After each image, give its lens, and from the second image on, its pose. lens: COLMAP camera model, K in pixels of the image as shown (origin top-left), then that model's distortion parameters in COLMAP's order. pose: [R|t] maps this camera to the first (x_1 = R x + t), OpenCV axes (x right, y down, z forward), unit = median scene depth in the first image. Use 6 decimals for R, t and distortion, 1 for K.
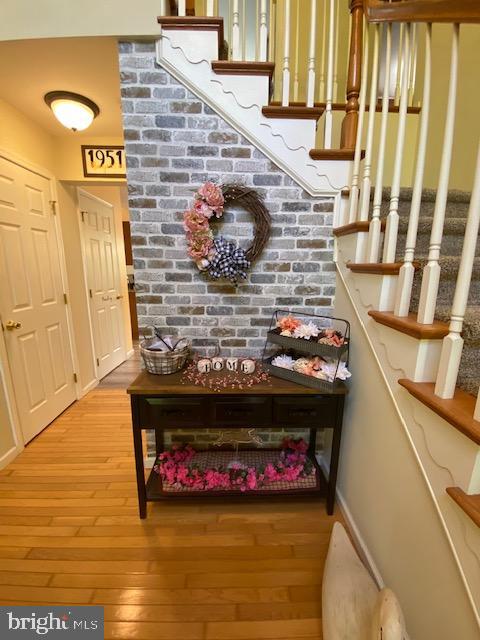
lens RADIAL K [[258.8, 0, 239.0], [0, 258.8, 320.7], [0, 0, 1]] dist [0.031870, -0.027806]
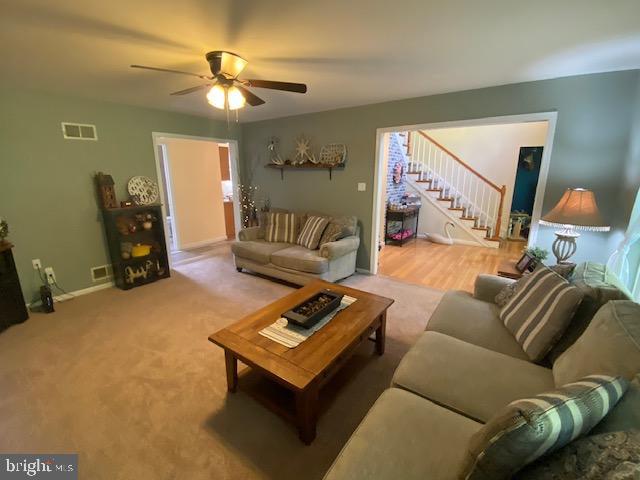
lens RADIAL K [[281.1, 0, 320.0], [0, 281.1, 240.0], [0, 0, 1]] dist [0.037554, -0.033217]
pose [[0.602790, -0.193541, 0.774071, -4.249425], [0.164626, 0.979429, 0.116688, -0.039772], [-0.780732, 0.057094, 0.622252, -0.673284]]
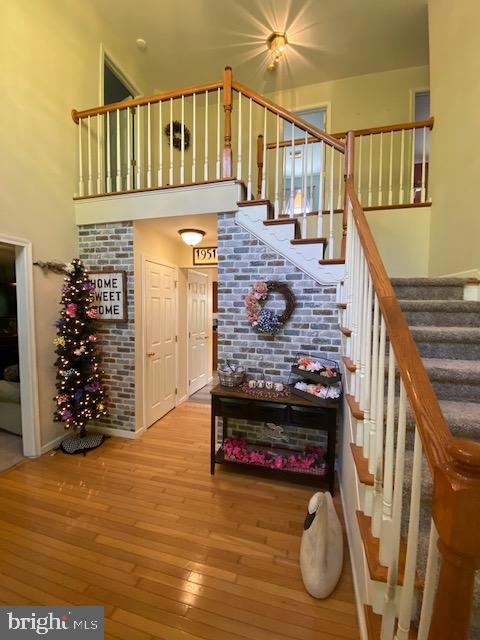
lens RADIAL K [[258.8, 0, 239.0], [0, 258.8, 320.7], [0, 0, 1]] dist [0.031870, -0.027806]
pose [[0.957744, 0.017856, -0.287069, 0.253485], [-0.060407, 0.988298, -0.140061, 0.009422], [0.281209, 0.151483, 0.947615, -0.667872]]
